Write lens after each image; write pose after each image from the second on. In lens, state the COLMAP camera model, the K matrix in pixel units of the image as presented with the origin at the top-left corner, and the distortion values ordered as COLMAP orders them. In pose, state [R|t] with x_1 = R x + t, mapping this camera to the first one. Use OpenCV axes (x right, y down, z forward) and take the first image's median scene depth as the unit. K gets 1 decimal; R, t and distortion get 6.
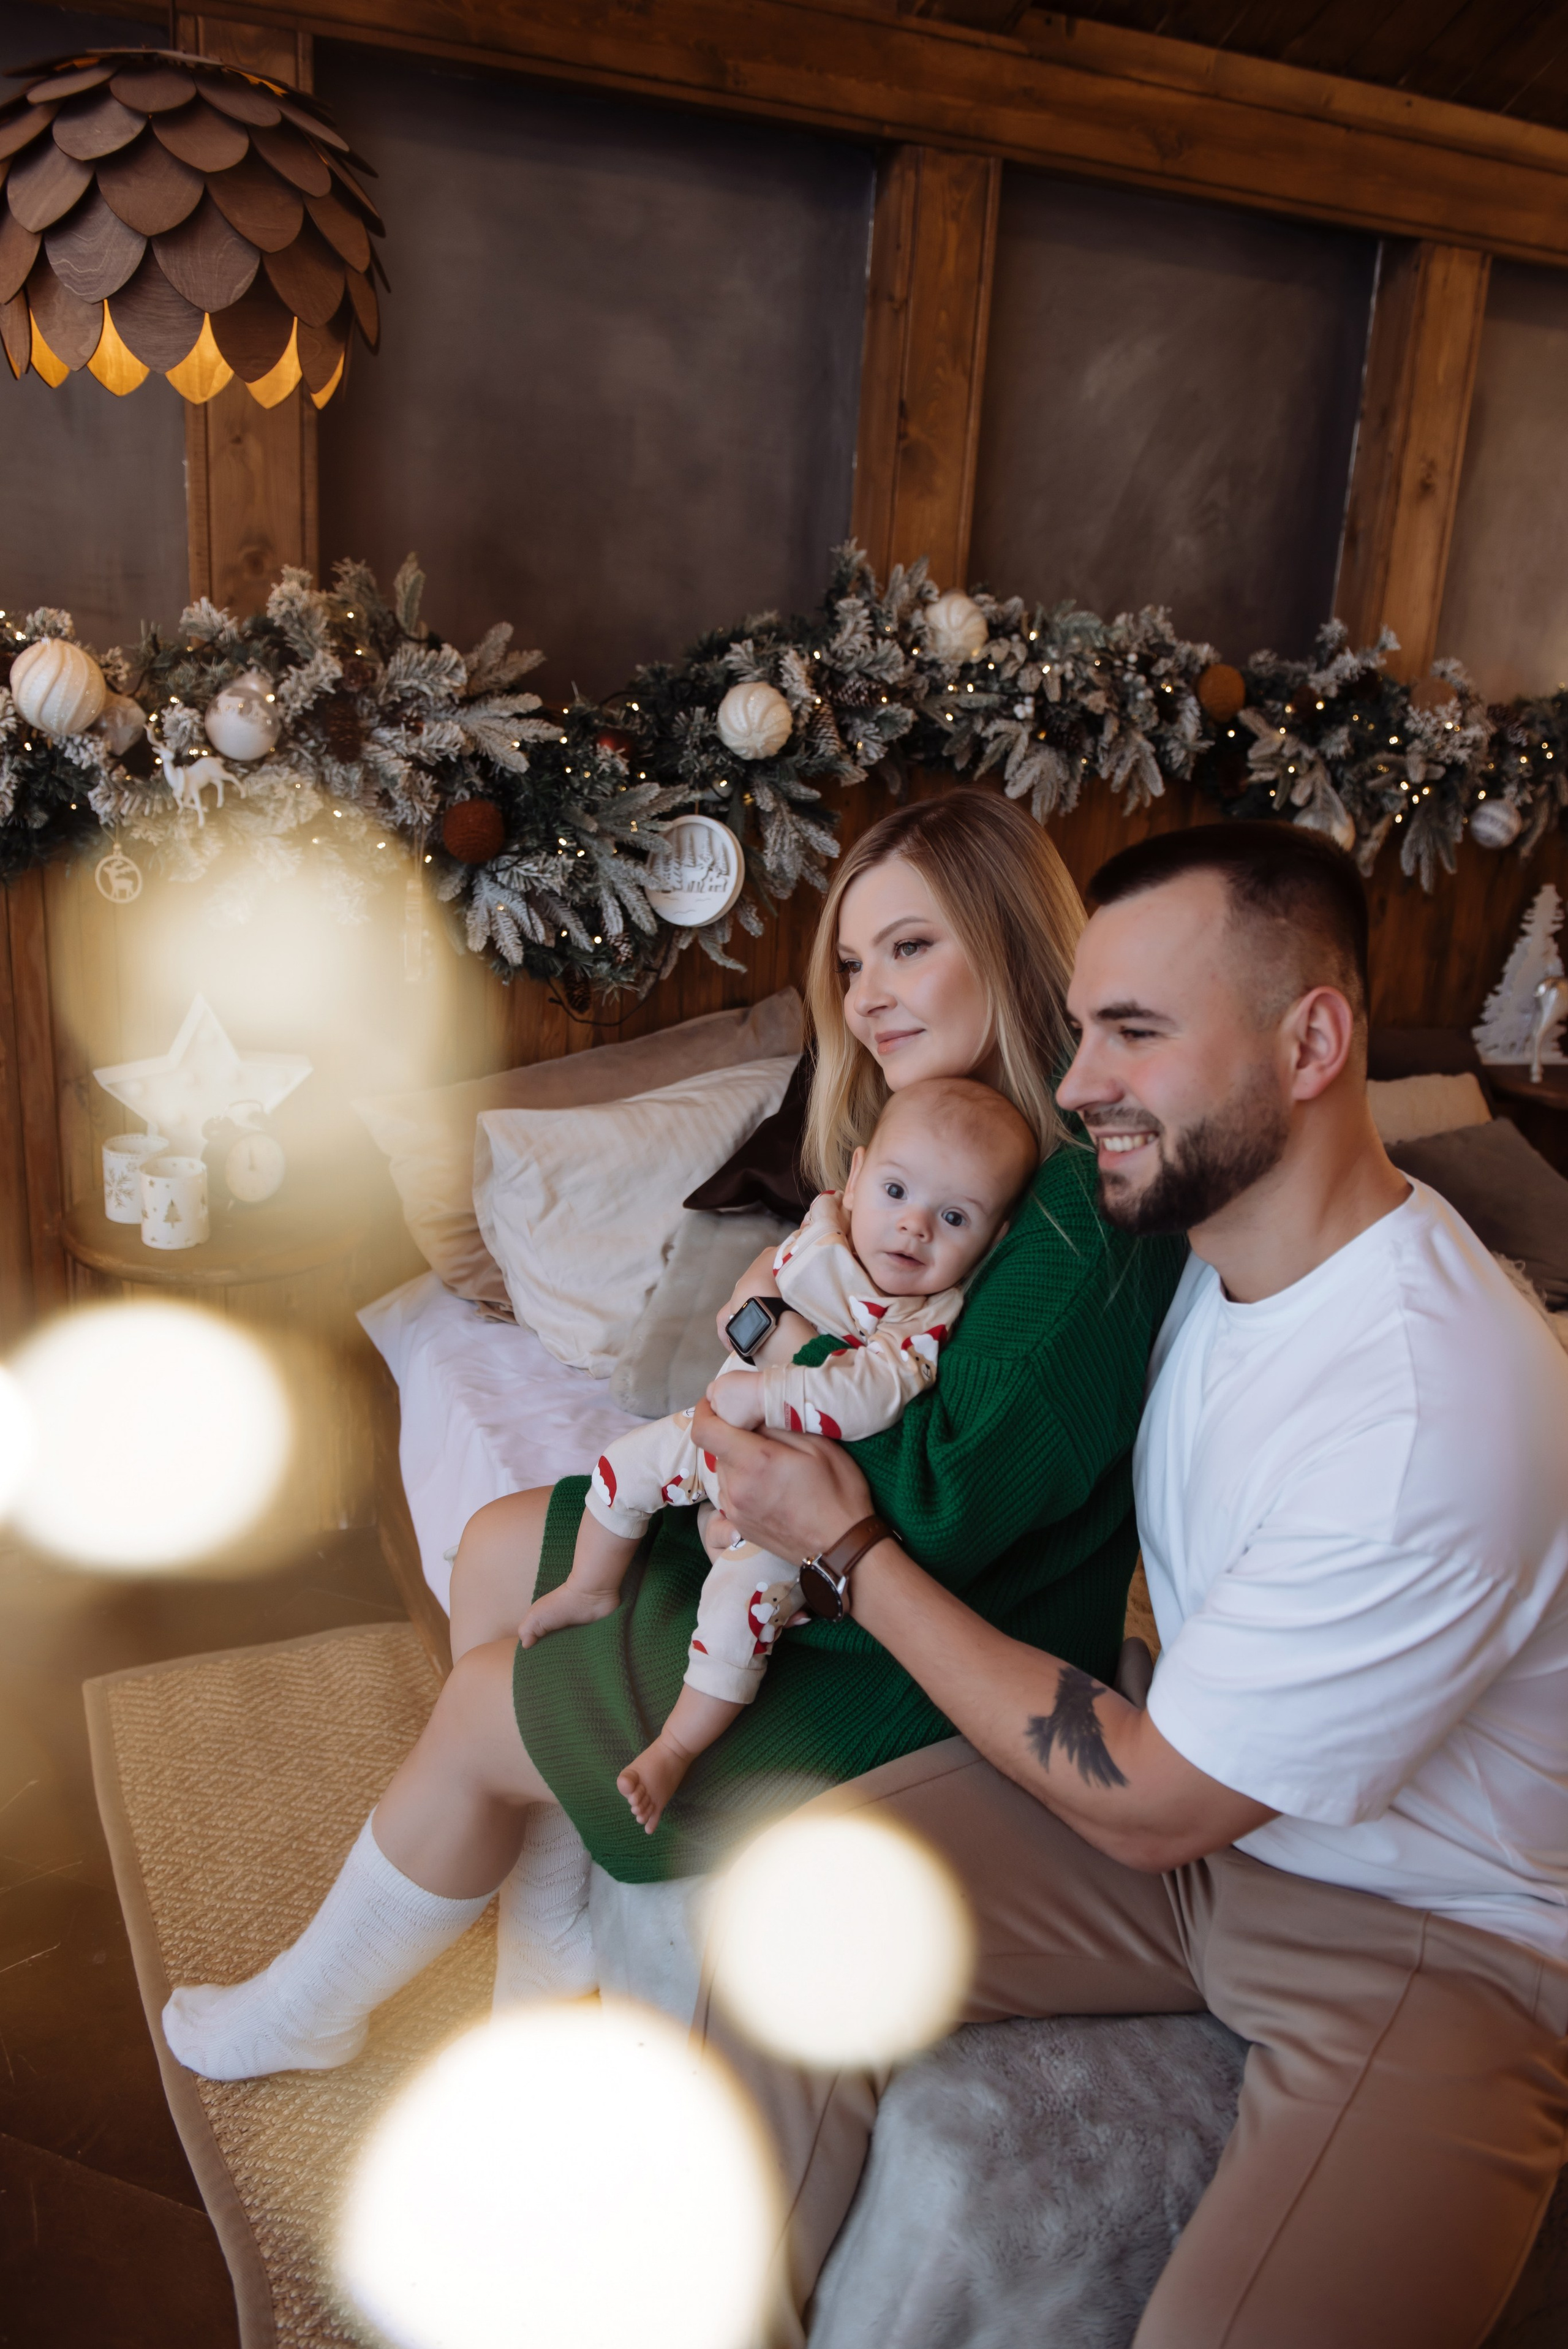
lens RADIAL K [[1843.0, 0, 771.5], [0, 1843.0, 1166.2], [0, 0, 1]] dist [-0.024041, -0.004203]
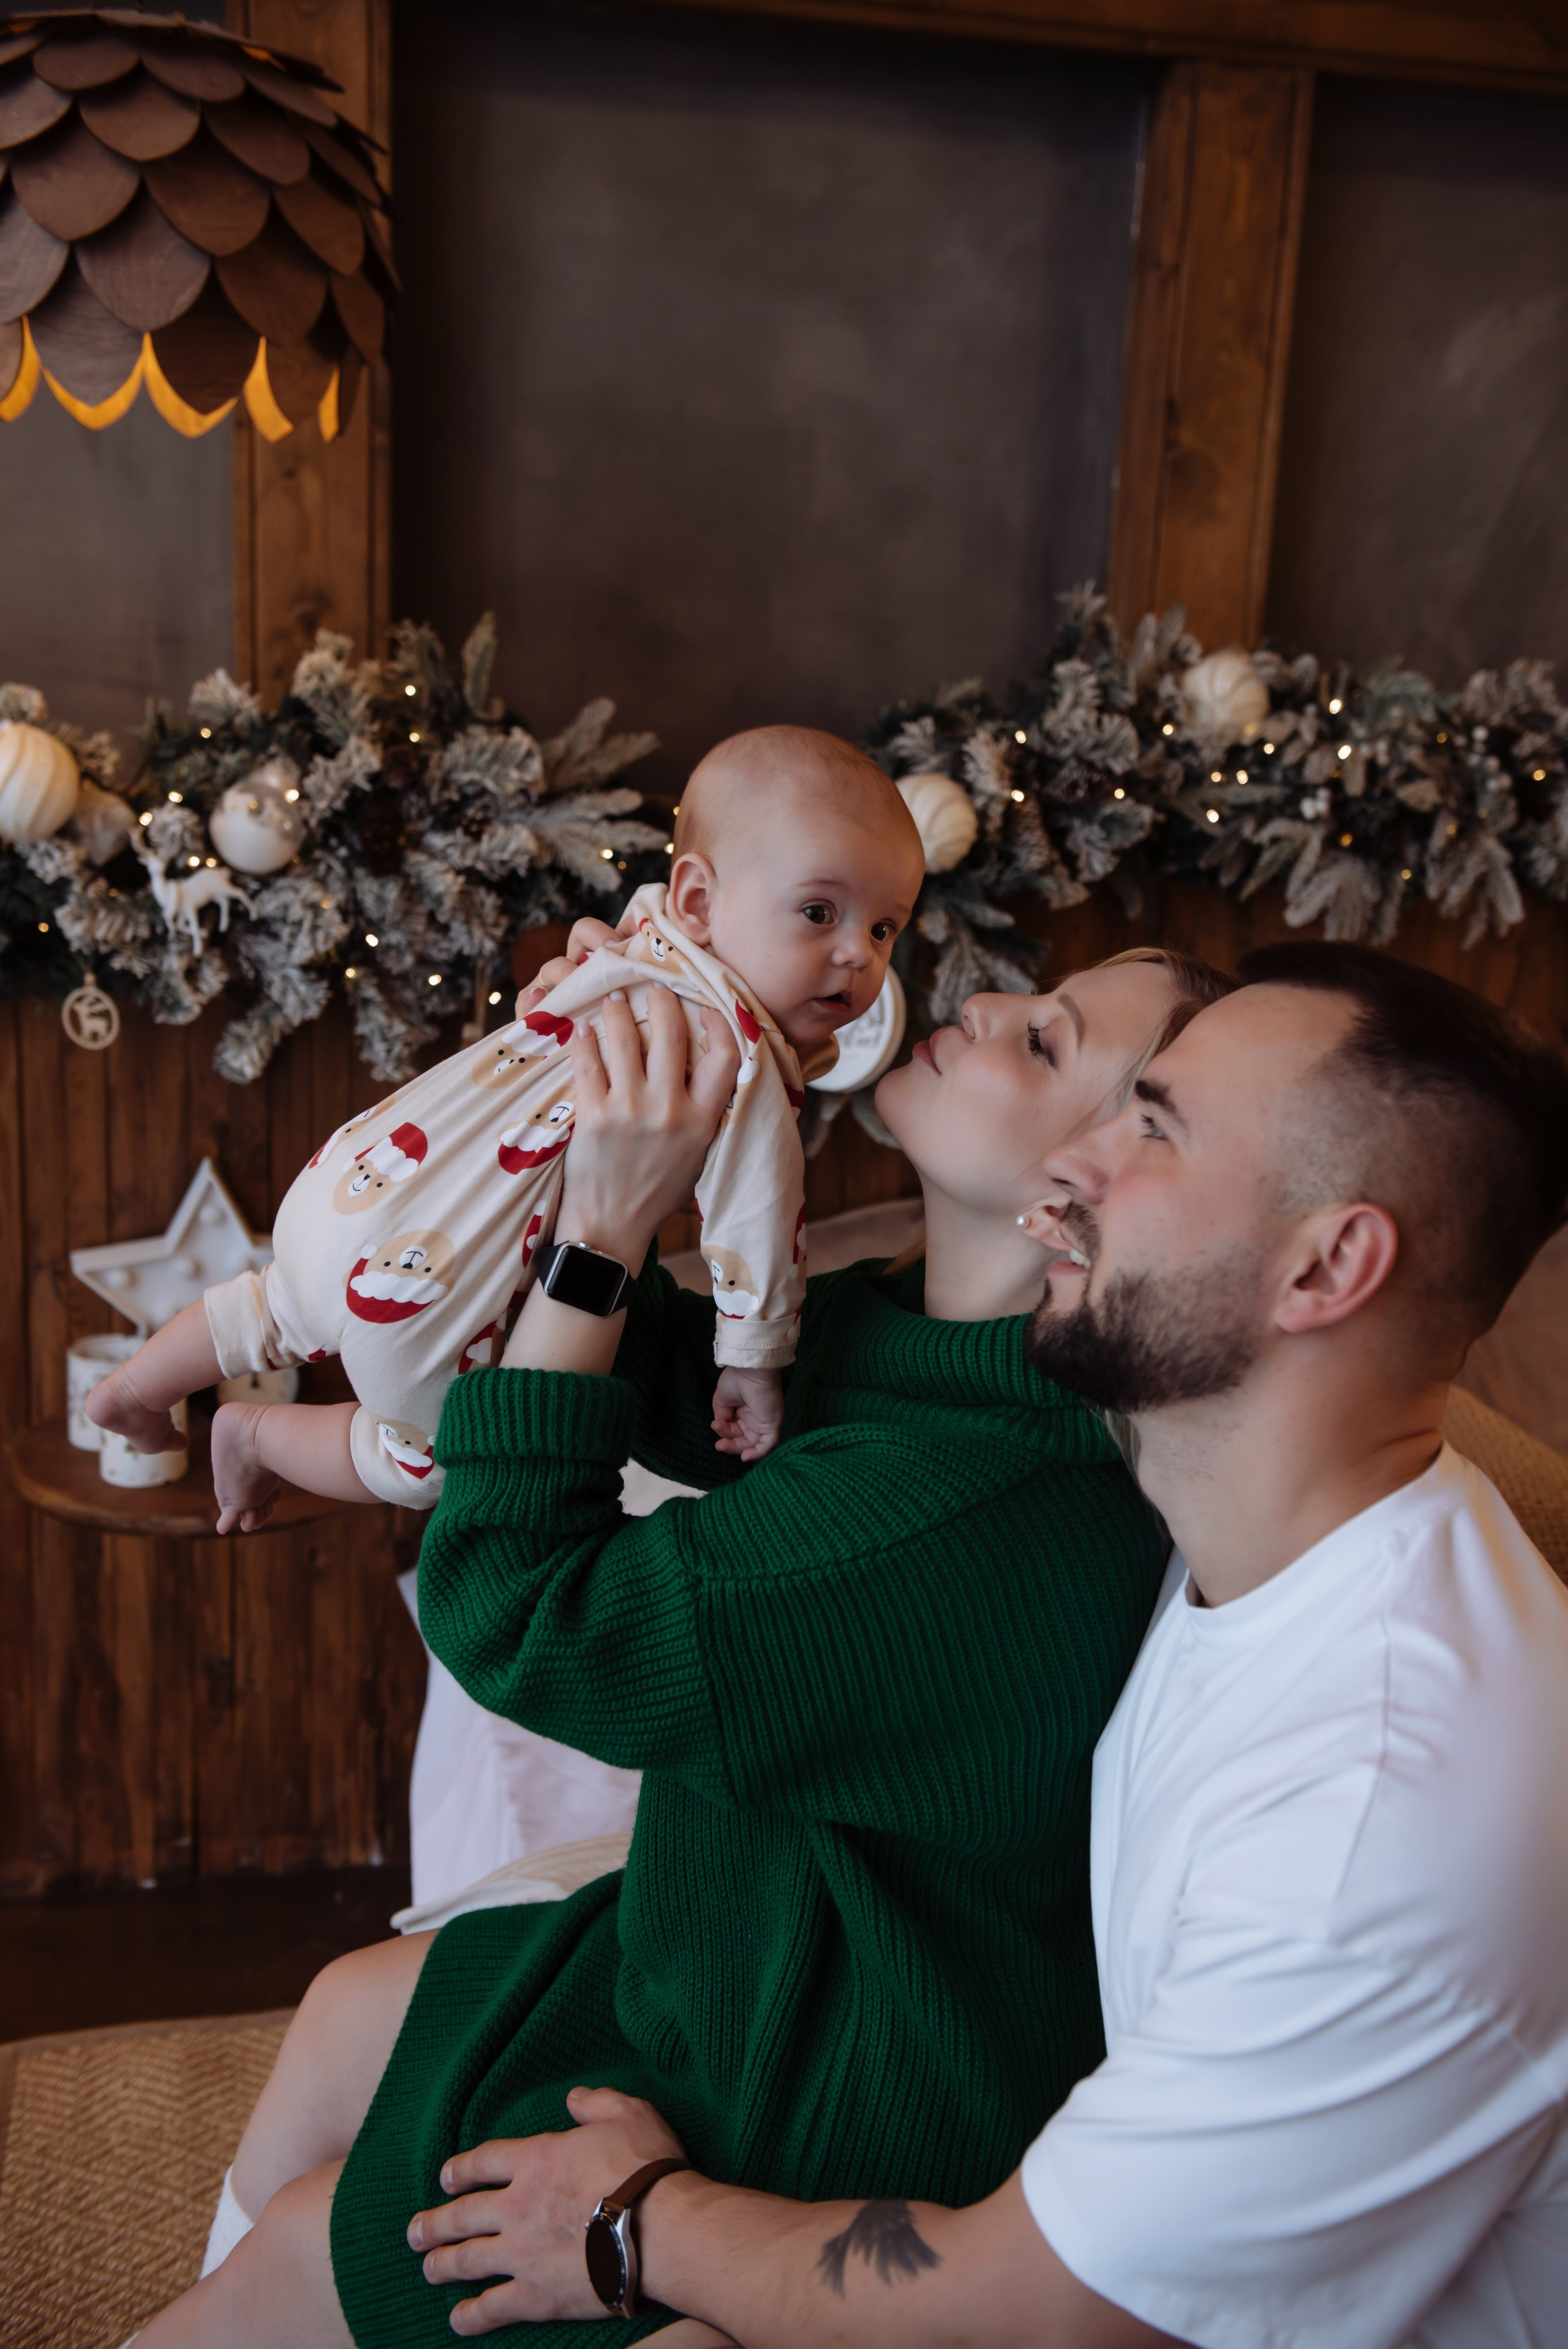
lens RADIAL K [[2440.6, 0, 771.1], [0, 2440.6, 1164.3], [0, 0, 1]] dist [0.050101, 0.000000]
pose [[0.981873, 0.029299, -0.187262, 0.111492], [-0.045087, 0.995725, -0.080615, -0.016615], [0.184099, 0.087597, 0.978997, 0.012681]]
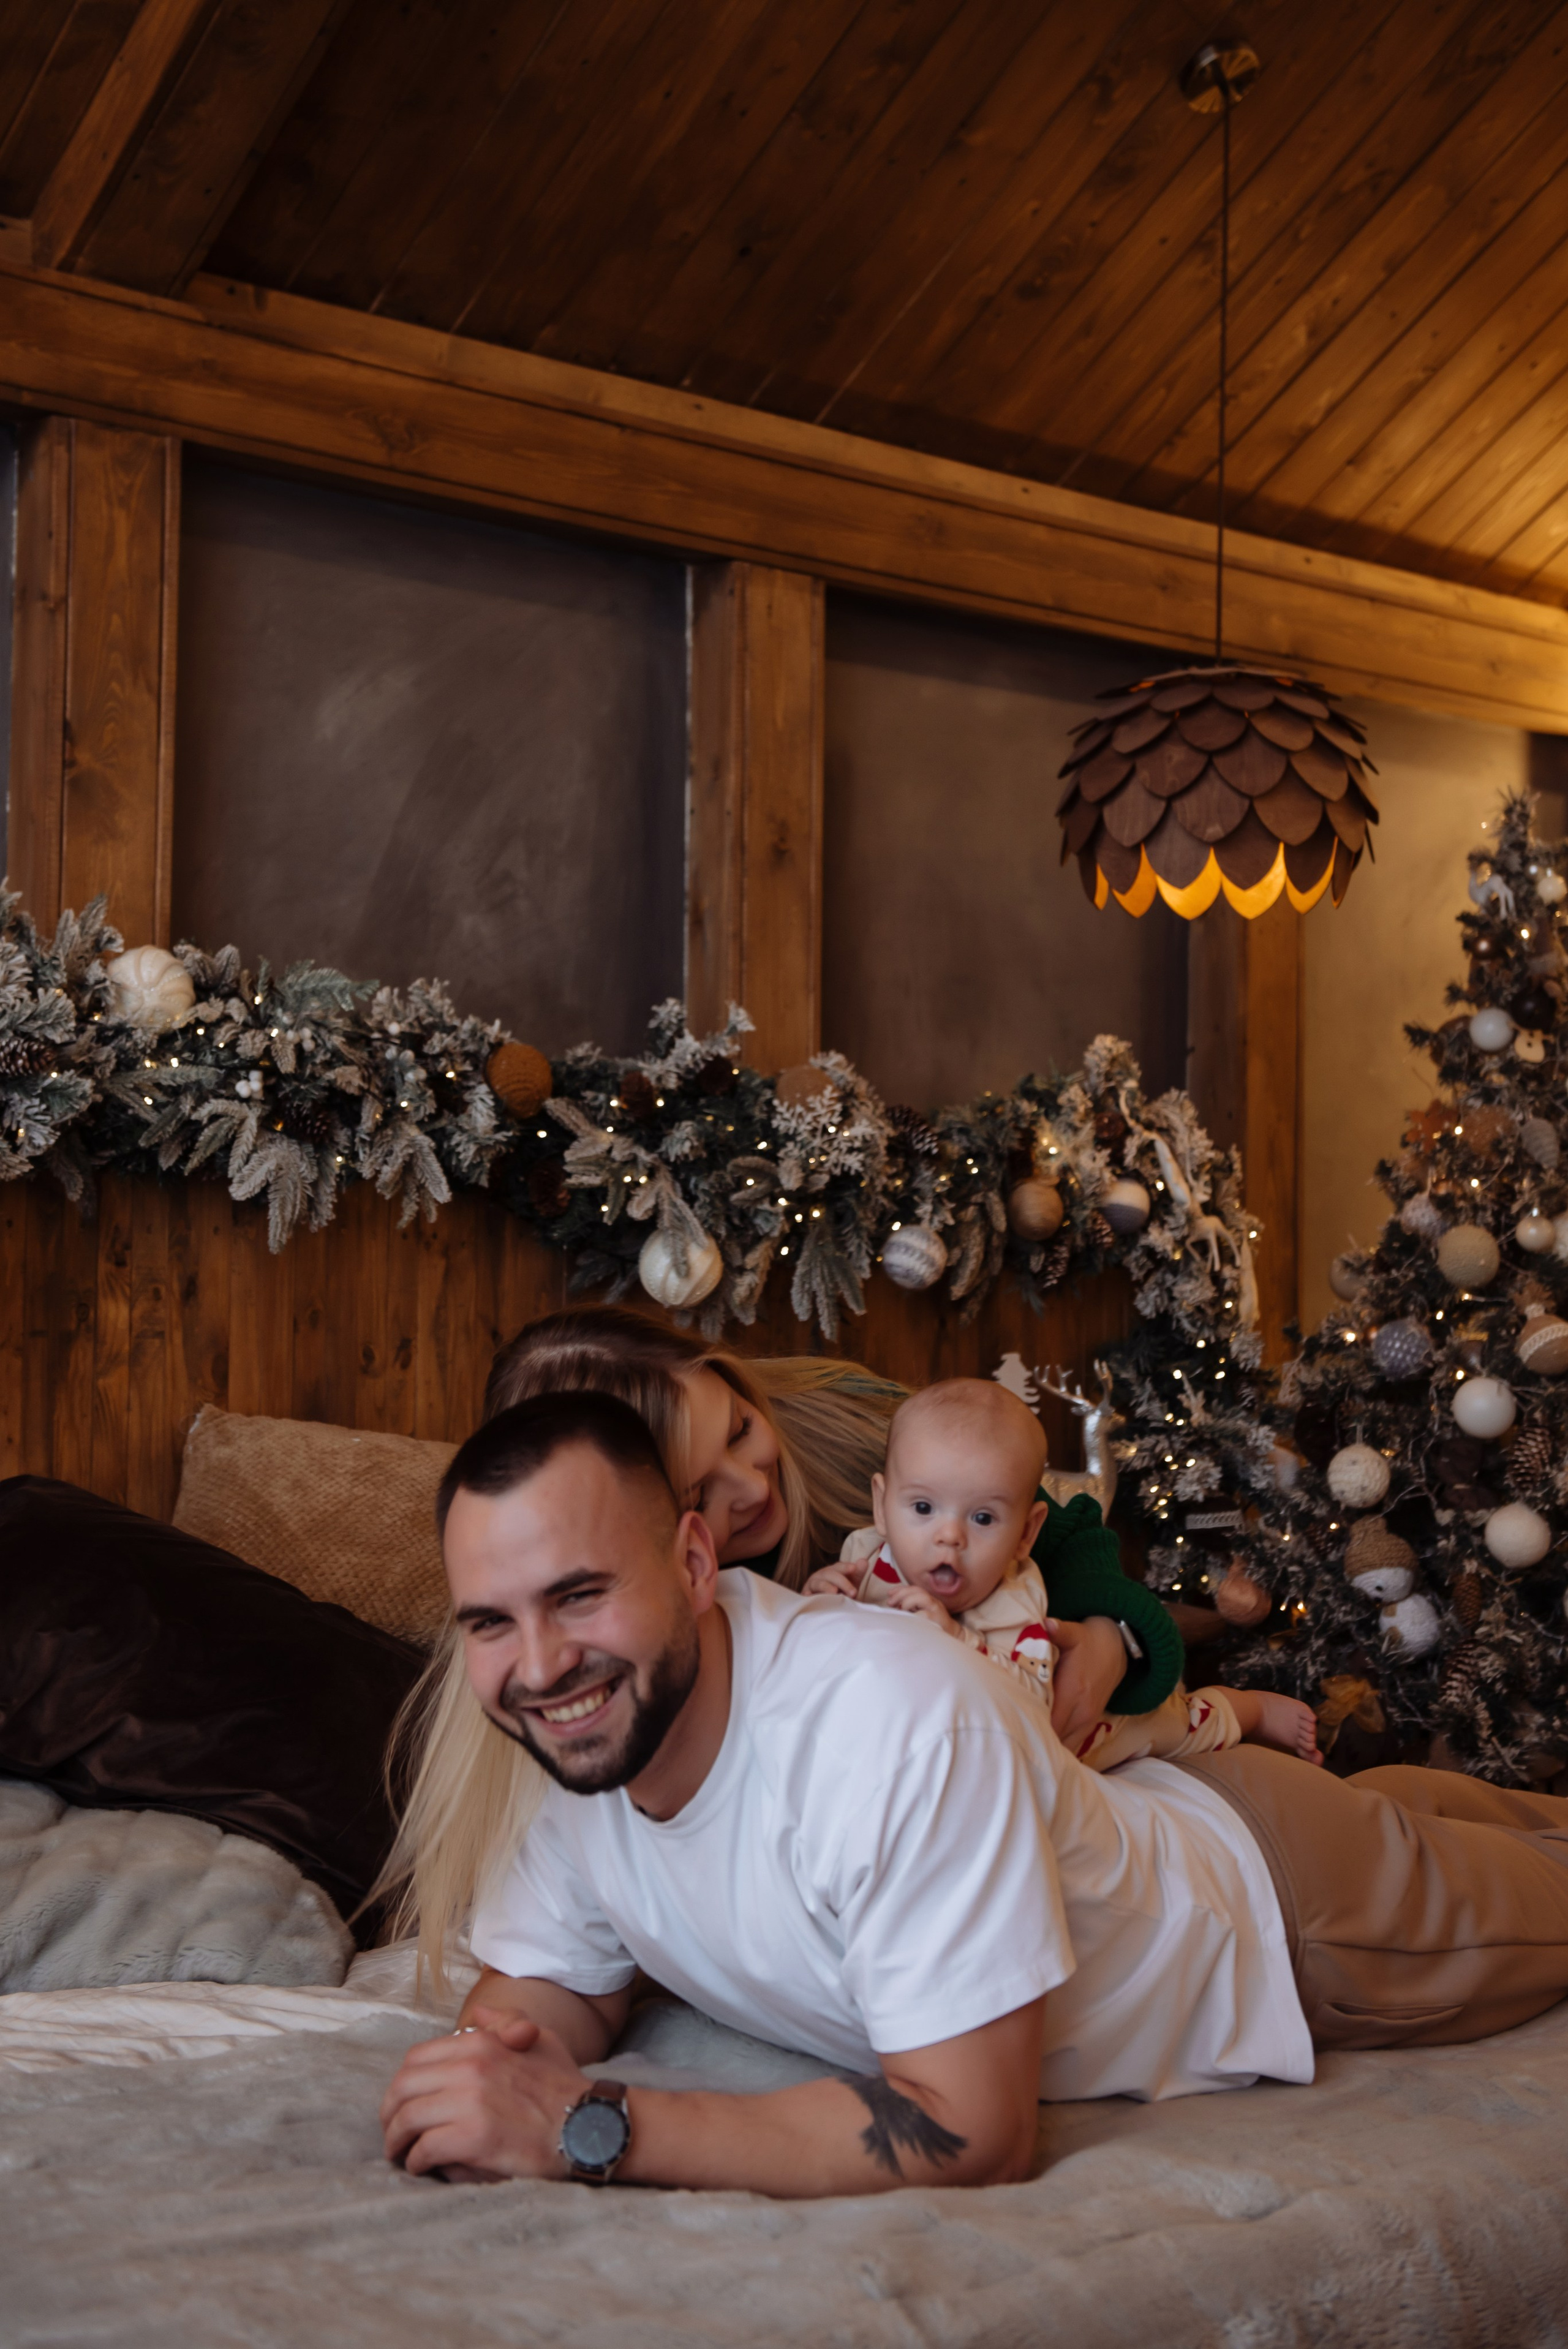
lens RADIAL K [[3188.7, 0, 764.0], [0, 3188.7, 1125.6], [0, 0, 1]] dist [0.119988, 0.000000]
pose [[0.969638, -0.028932, 0.242827, 0.024153], [0.111466, 0.936115, -0.333563, 0.224068], [-0.217664, 0.350502, 0.910917, -0.224942]]
